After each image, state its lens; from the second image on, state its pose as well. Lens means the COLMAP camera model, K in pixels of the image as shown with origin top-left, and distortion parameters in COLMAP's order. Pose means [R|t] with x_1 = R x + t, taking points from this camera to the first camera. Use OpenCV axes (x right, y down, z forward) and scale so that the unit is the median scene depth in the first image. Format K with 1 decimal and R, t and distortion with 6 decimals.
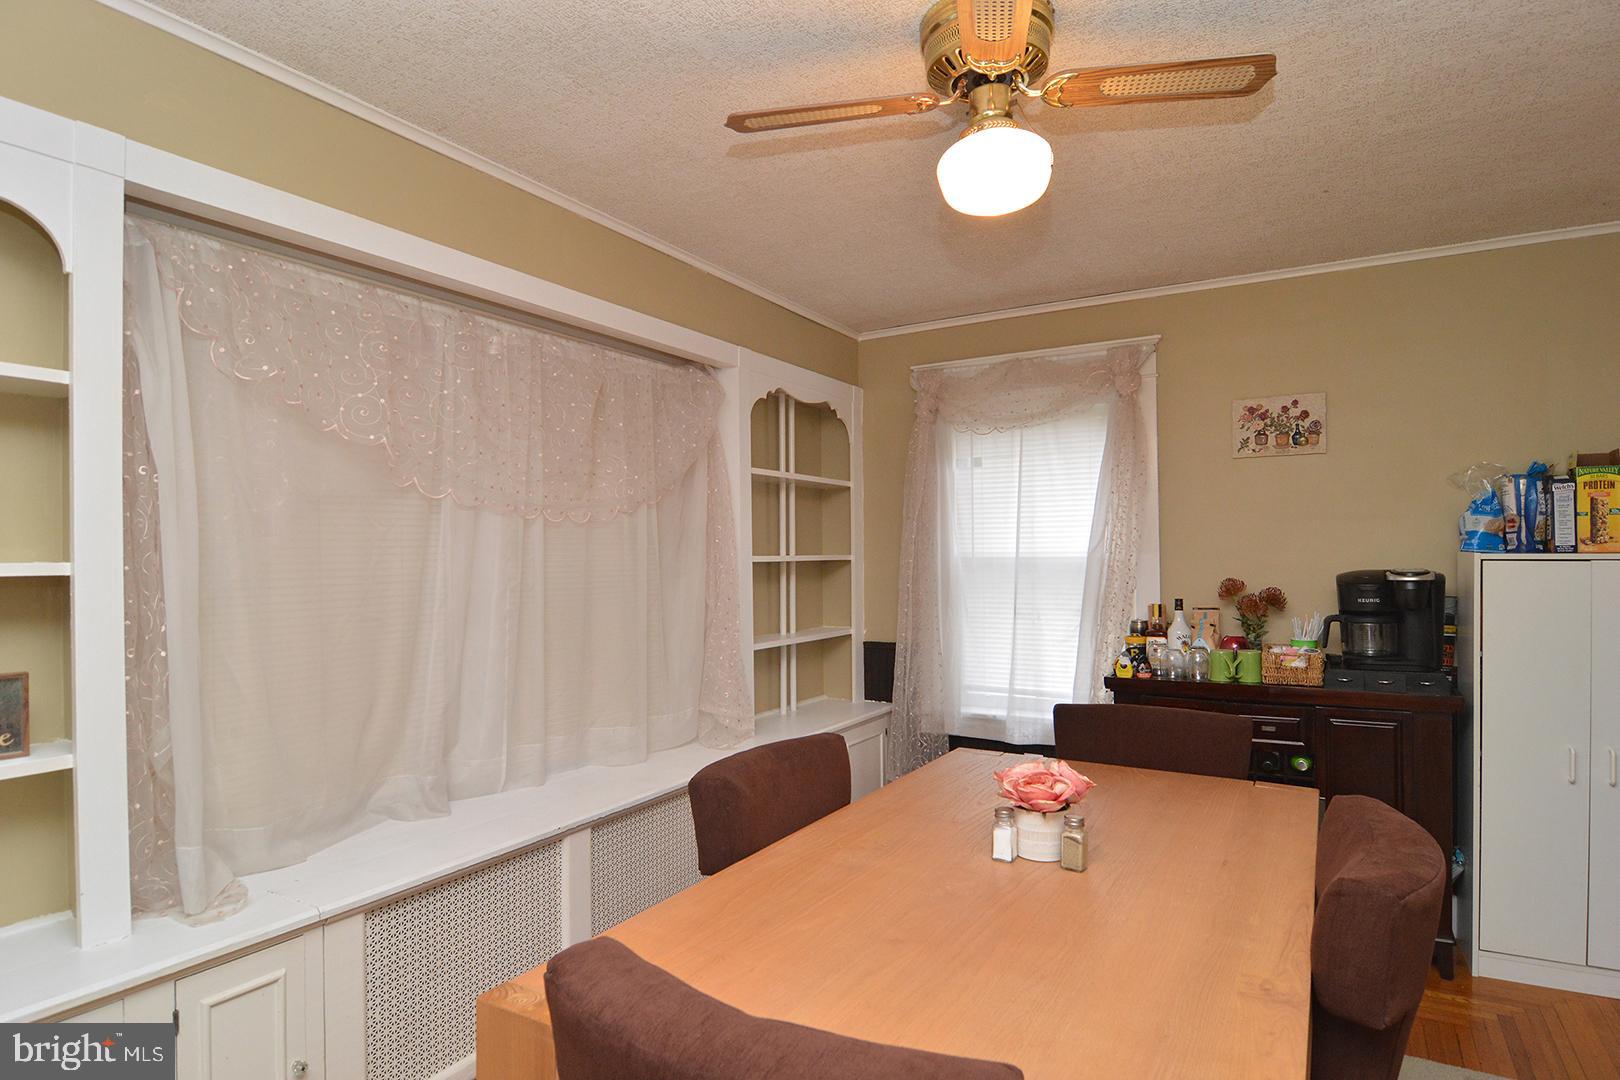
lens RADIAL K [[880.4, 0, 817.2], [0, 880.4, 547.0], [0, 0, 1]] dist [-0.006844, -0.010594]
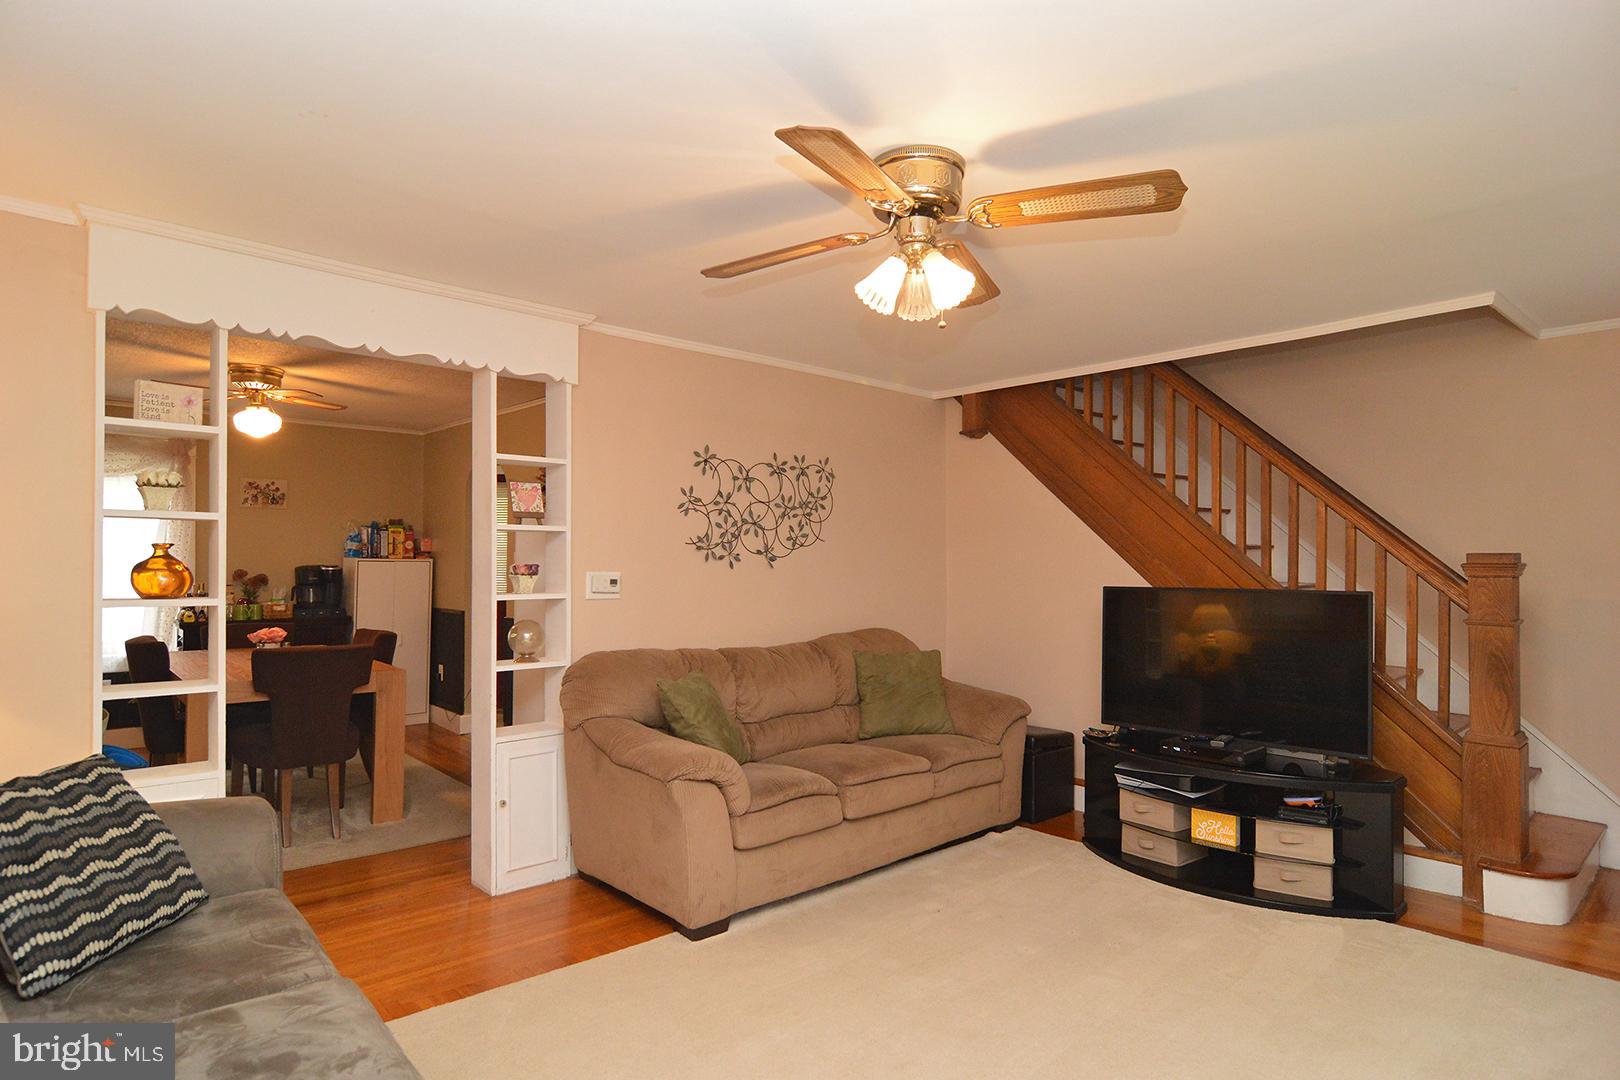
lens RADIAL K [[880.4, 0, 817.2], [0, 880.4, 547.0], [0, 0, 1]] dist [-0.006844, -0.010594]
pose [[0.302789, 0.024430, 0.952745, -1.034391], [-0.019940, 0.999615, -0.019295, -0.002177], [-0.952849, -0.013155, 0.303159, -0.843758]]
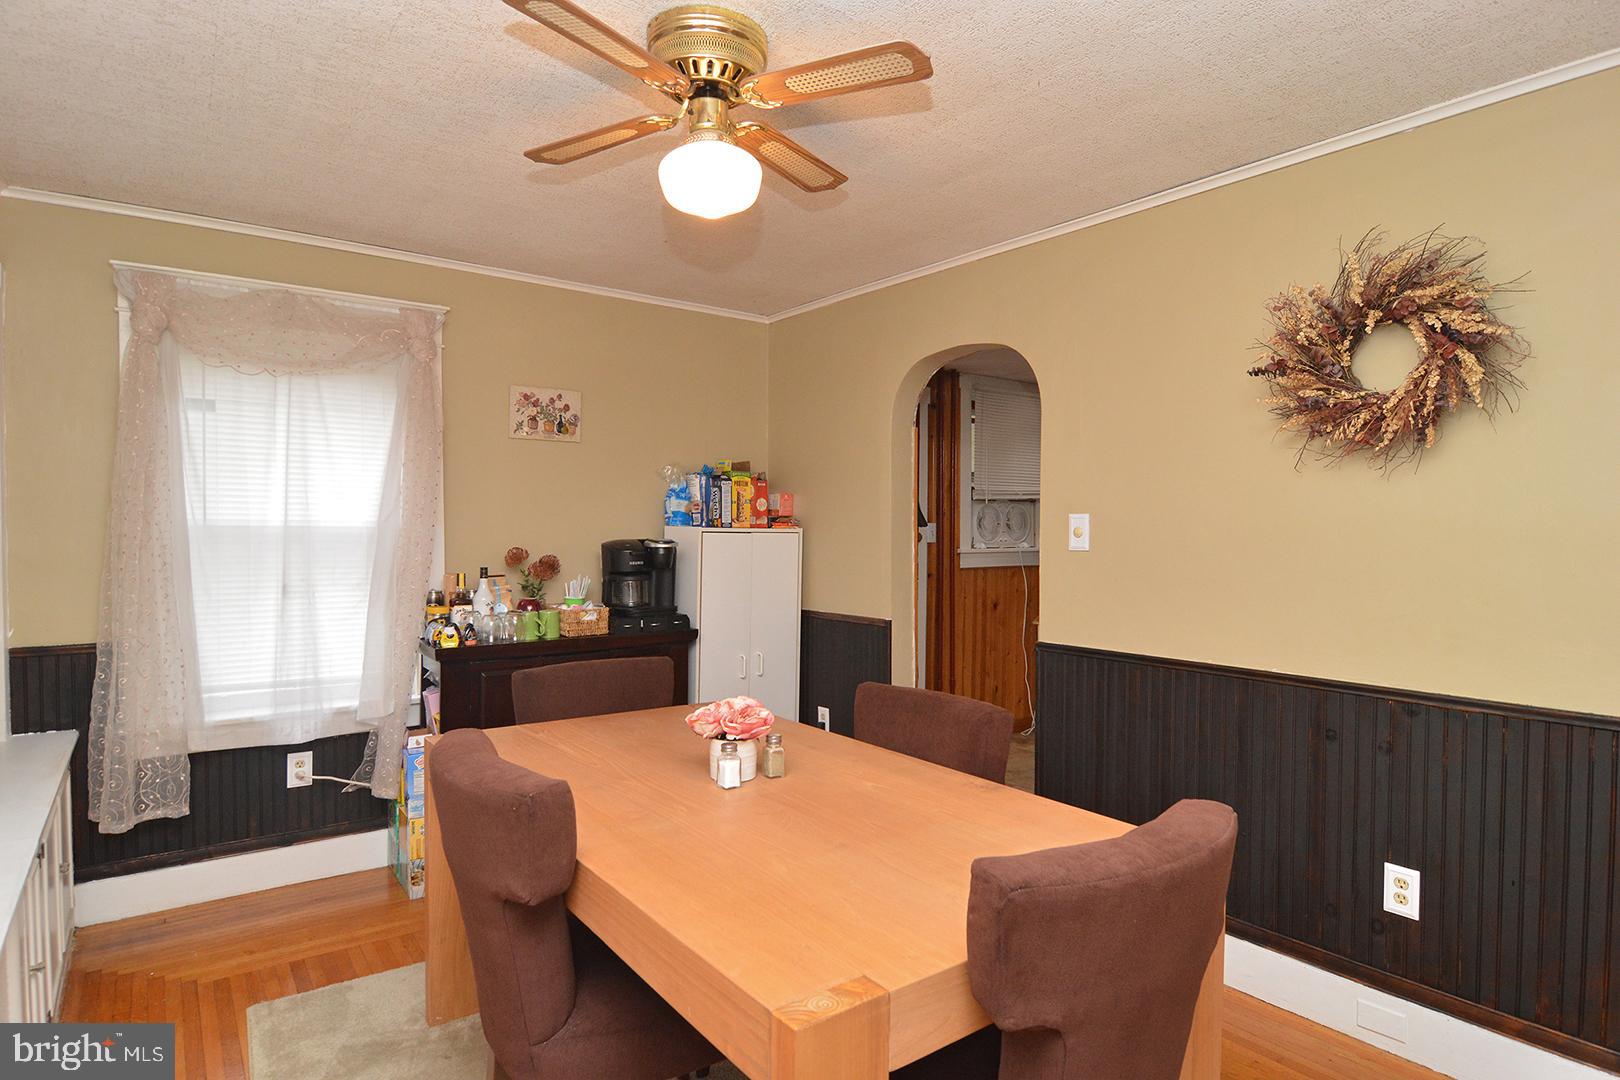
lens RADIAL K [[880.4, 0, 817.2], [0, 880.4, 547.0], [0, 0, 1]] dist [-0.006844, -0.010594]
pose [[0.388074, -0.009228, 0.921582, -0.413744], [-0.018079, 0.999681, 0.017623, 0.009076], [-0.921451, -0.023500, 0.387784, 0.232490]]
